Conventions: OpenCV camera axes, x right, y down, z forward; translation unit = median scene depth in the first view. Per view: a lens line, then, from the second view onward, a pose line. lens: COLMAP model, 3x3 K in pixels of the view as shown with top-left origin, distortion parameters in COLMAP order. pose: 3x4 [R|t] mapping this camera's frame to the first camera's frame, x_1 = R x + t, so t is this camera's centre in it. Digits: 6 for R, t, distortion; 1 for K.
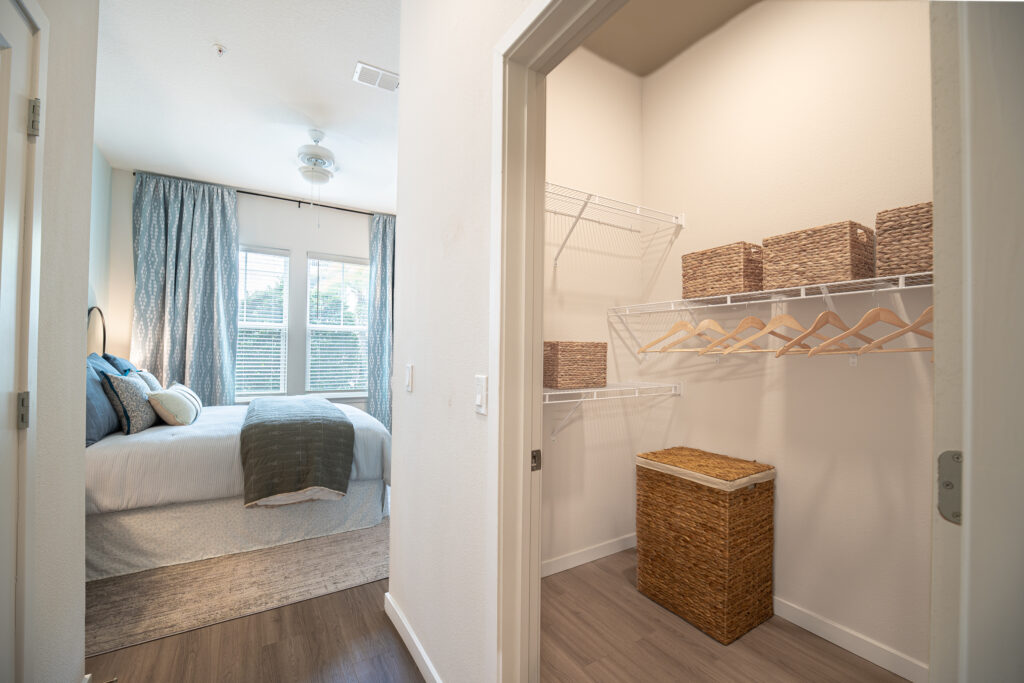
lens RADIAL K [[421.0, 0, 508.9], [0, 421.0, 344.1], [0, 0, 1]] dist [-0.003704, -0.005001]
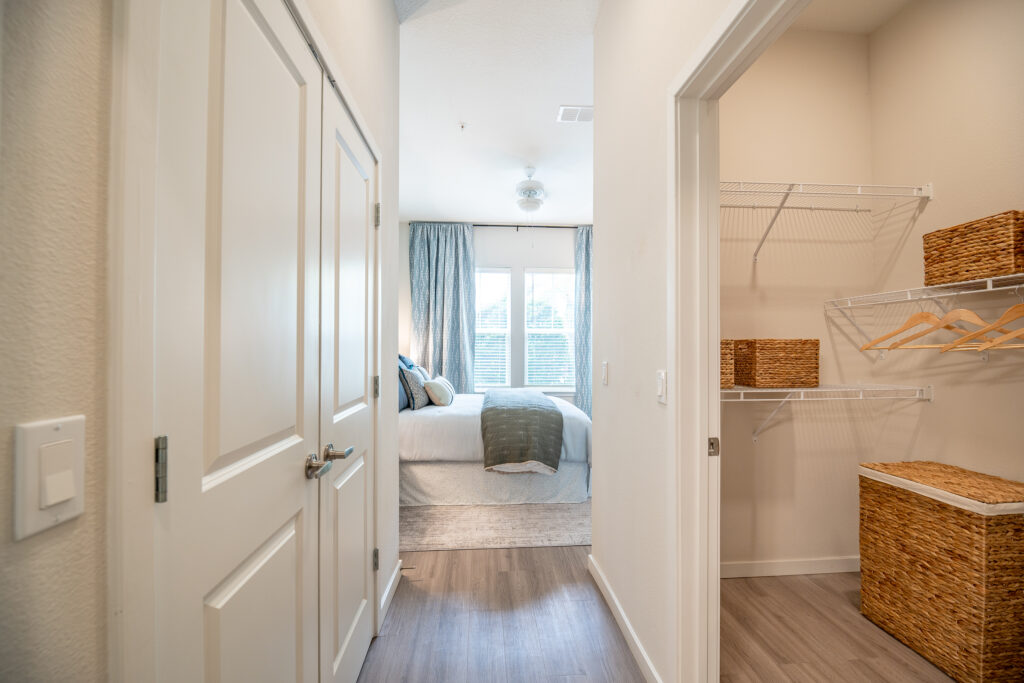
lens RADIAL K [[414.4, 0, 510.2], [0, 414.4, 345.3], [0, 0, 1]] dist [-0.009986, -0.002633]
pose [[0.885702, -0.014090, -0.464041, 0.052260], [0.015652, 0.999877, -0.000485, -0.000497], [0.463991, -0.006833, 0.885814, -0.116387]]
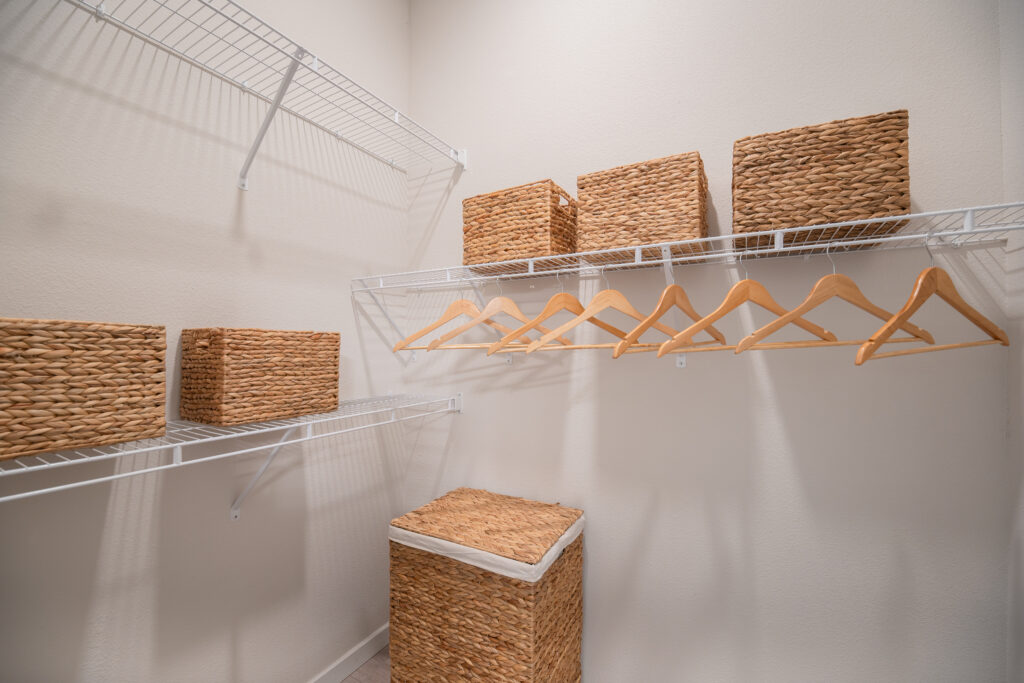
lens RADIAL K [[421.0, 0, 508.9], [0, 421.0, 344.1], [0, 0, 1]] dist [-0.003704, -0.005001]
pose [[0.878092, 0.001738, 0.478488, 0.162466], [-0.005720, 0.999960, 0.006864, 0.006459], [-0.478457, -0.008764, 0.878067, 0.391254]]
